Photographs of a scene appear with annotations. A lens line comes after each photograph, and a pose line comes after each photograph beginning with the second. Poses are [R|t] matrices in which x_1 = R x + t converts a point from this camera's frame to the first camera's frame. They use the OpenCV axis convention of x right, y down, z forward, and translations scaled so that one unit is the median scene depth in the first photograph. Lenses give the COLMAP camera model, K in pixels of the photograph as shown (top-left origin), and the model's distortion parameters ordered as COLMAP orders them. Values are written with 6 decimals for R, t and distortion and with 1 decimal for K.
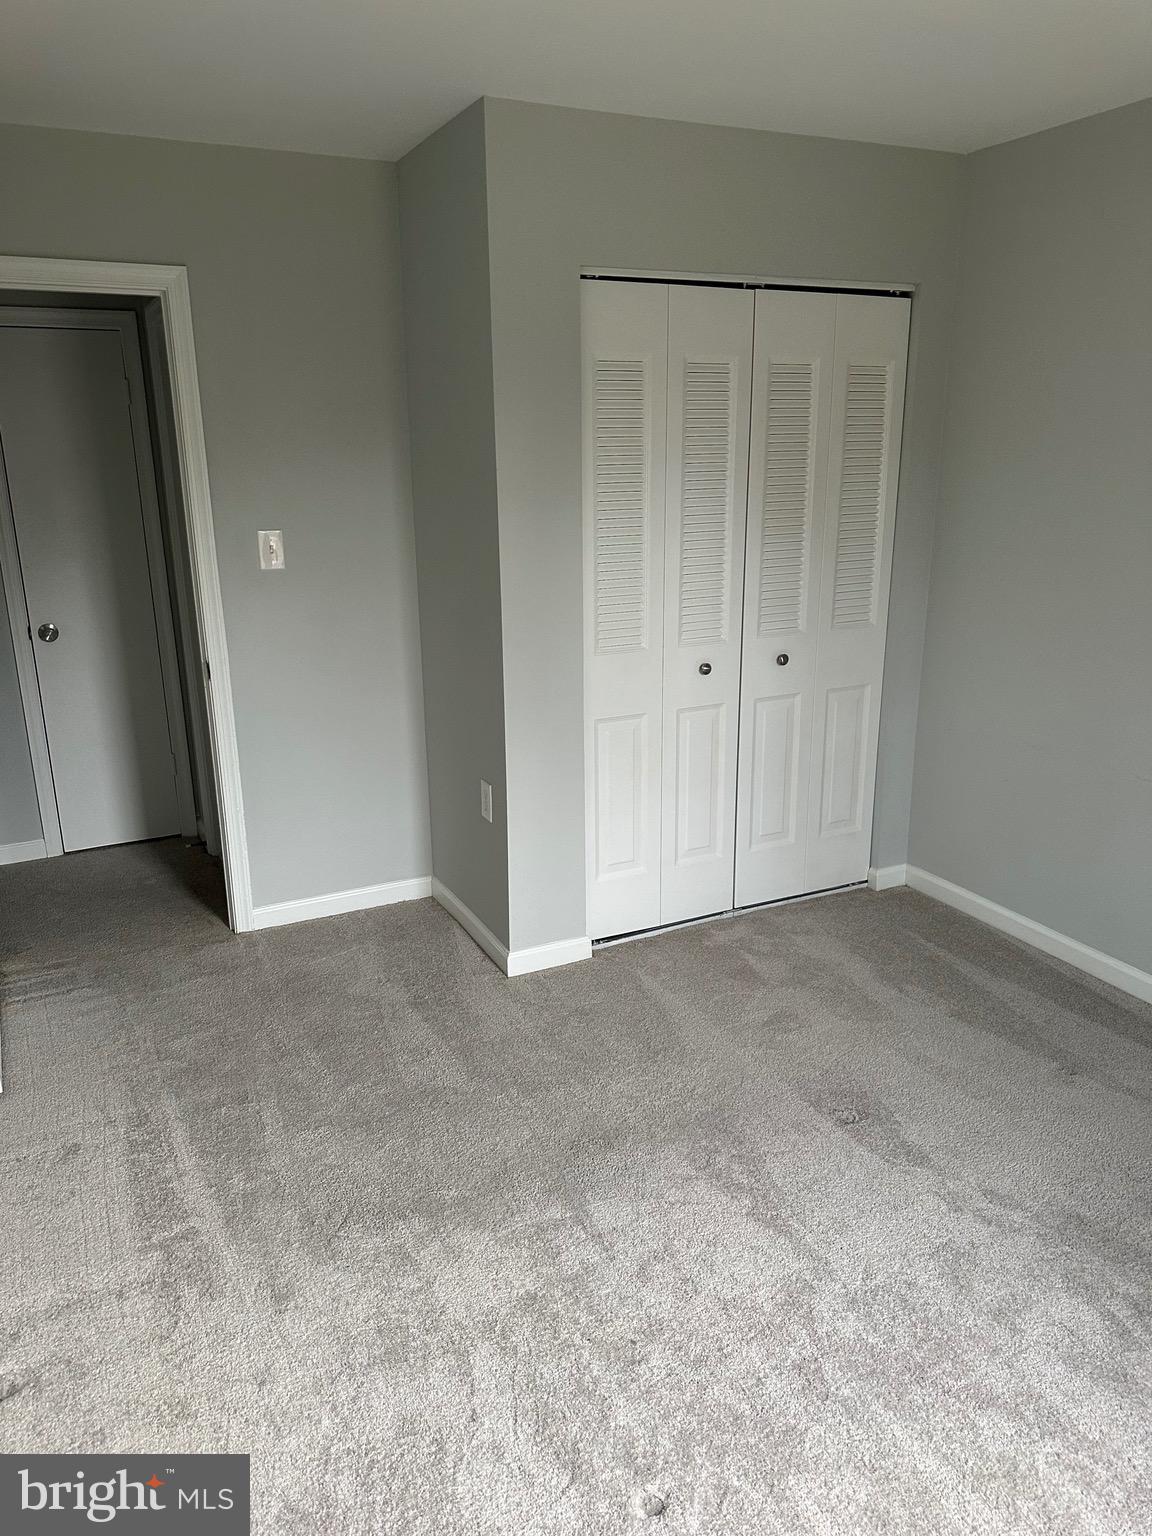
lens RADIAL K [[1105.6, 0, 576.0], [0, 1105.6, 768.0], [0, 0, 1]] dist [0.173246, -0.329720]
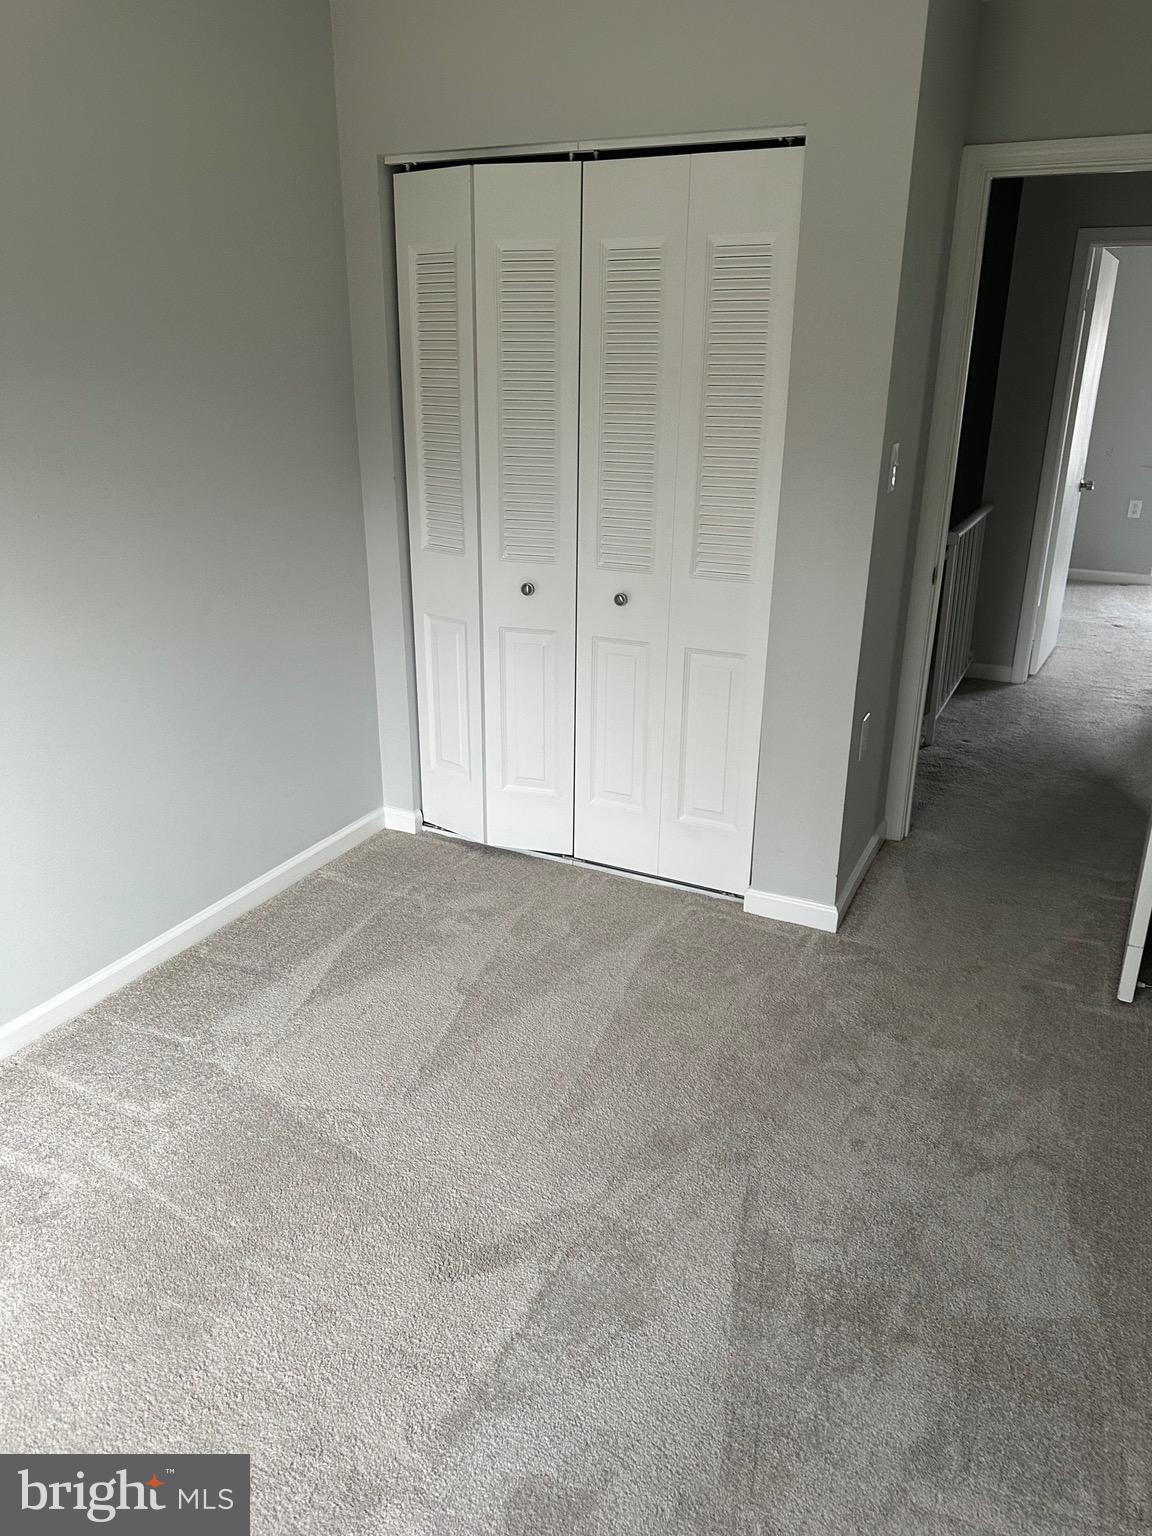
lens RADIAL K [[1109.5, 0, 576.0], [0, 1109.5, 768.0], [0, 0, 1]] dist [0.091340, -0.099655]
pose [[0.621423, 0.292886, -0.726672, 0.863167], [-0.231662, 0.954714, 0.186690, -0.130017], [0.748443, 0.052329, 0.661132, 0.420030]]
